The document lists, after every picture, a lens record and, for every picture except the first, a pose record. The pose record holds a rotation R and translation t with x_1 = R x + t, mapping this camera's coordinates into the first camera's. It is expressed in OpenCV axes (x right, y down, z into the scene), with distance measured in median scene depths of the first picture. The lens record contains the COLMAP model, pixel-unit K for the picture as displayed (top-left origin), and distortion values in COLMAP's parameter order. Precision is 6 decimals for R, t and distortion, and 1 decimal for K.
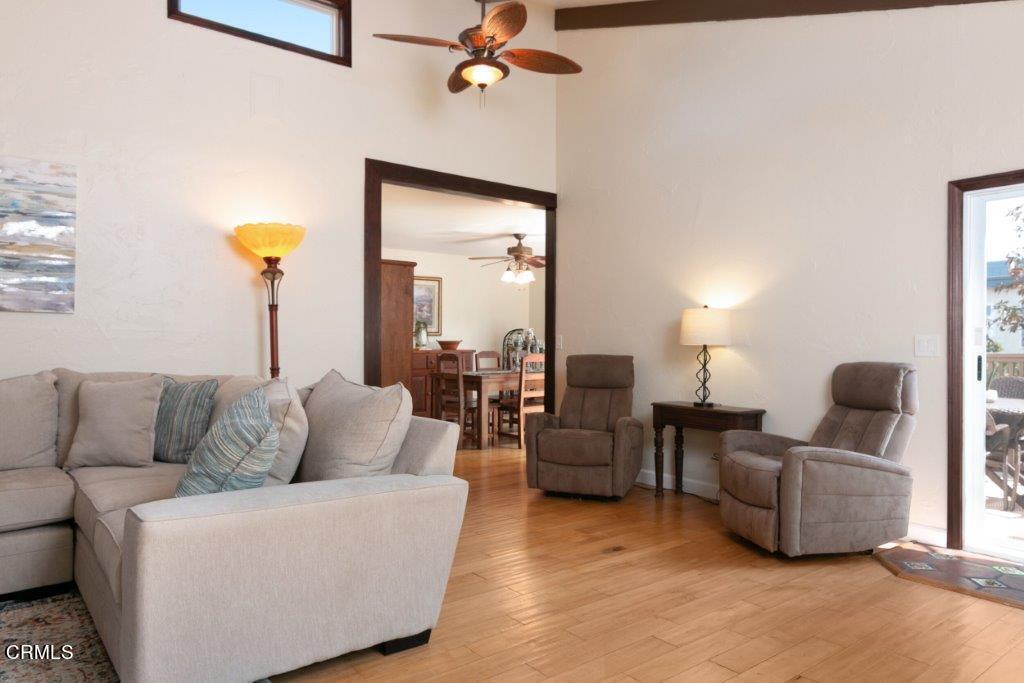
lens RADIAL K [[718.5, 0, 512.0], [0, 718.5, 341.5], [0, 0, 1]] dist [-0.005394, -0.001420]
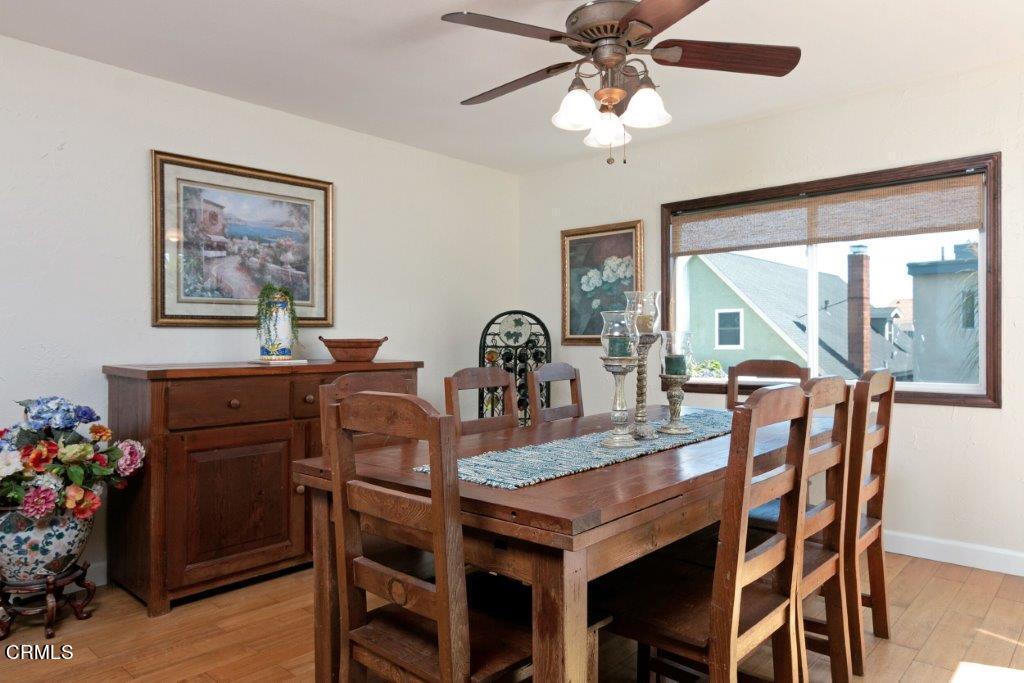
lens RADIAL K [[718.5, 0, 512.0], [0, 718.5, 341.5], [0, 0, 1]] dist [-0.005394, -0.001420]
pose [[0.988305, -0.013027, 0.151935, -0.061709], [0.013201, 0.999913, -0.000142, 0.001436], [-0.151920, 0.002146, 0.988390, 0.599342]]
